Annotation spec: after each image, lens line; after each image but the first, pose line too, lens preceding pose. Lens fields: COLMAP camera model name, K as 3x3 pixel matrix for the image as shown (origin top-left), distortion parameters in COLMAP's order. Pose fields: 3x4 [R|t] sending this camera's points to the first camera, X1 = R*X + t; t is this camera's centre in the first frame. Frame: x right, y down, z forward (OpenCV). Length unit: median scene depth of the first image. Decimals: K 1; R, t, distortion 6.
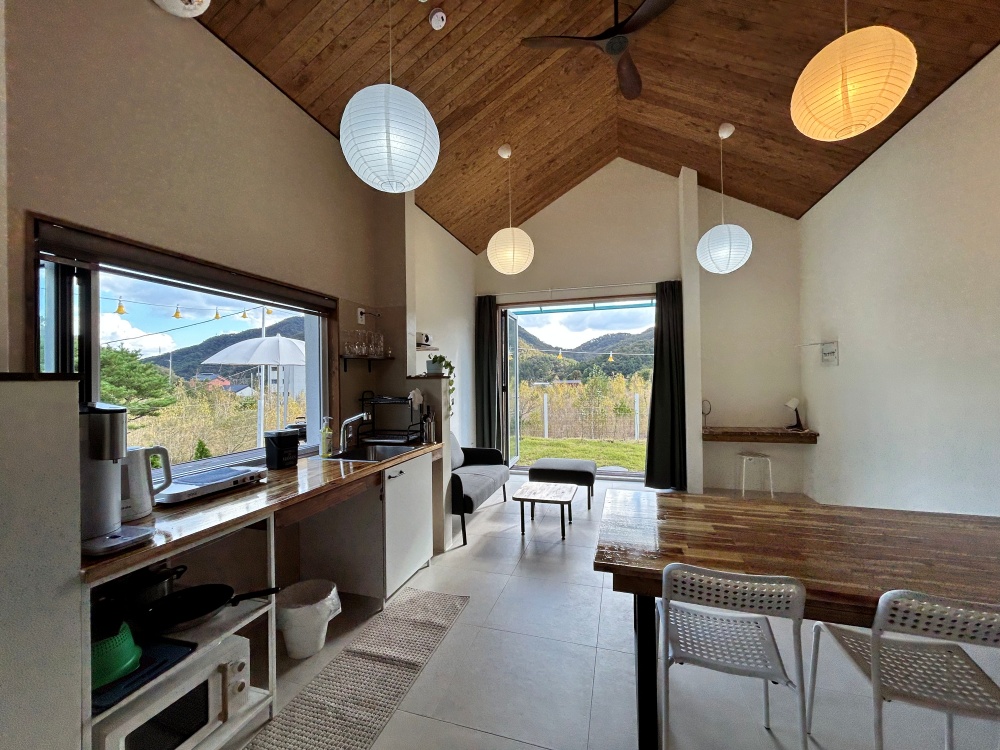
lens RADIAL K [[404.6, 0, 500.0], [0, 404.6, 375.0], [0, 0, 1]] dist [0.000703, 0.000061]
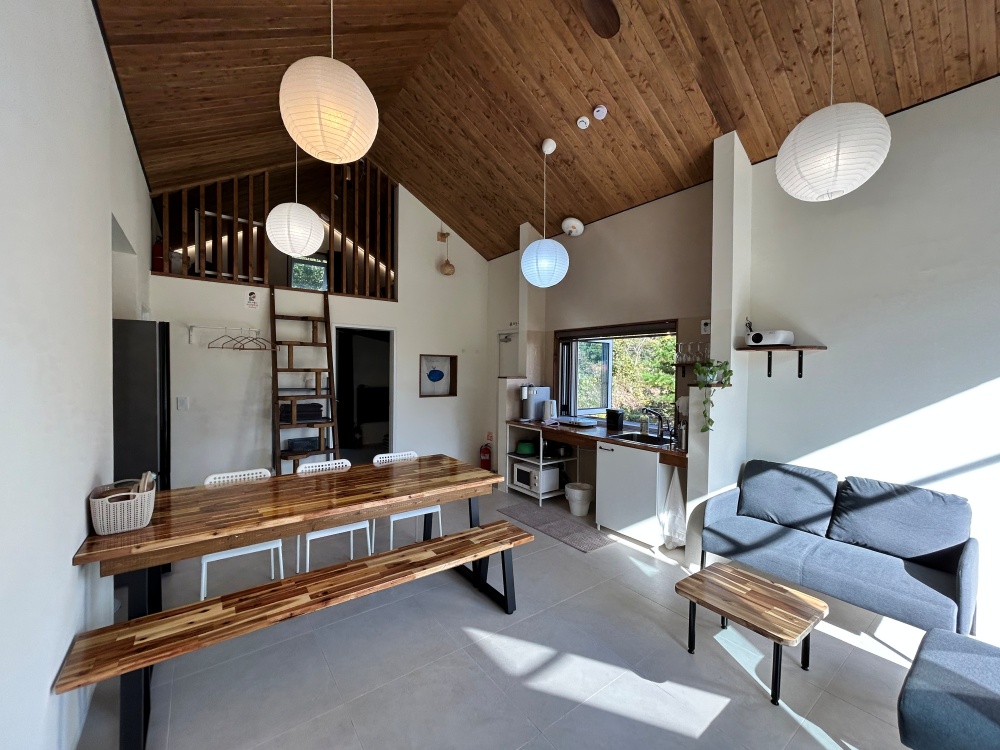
lens RADIAL K [[404.6, 0, 500.0], [0, 404.6, 375.0], [0, 0, 1]] dist [0.000703, 0.000061]
pose [[-0.582506, 0.027860, -0.812349, 1.616967], [0.006914, 0.999546, 0.029323, -0.092933], [0.812797, 0.011464, -0.582434, 2.168307]]
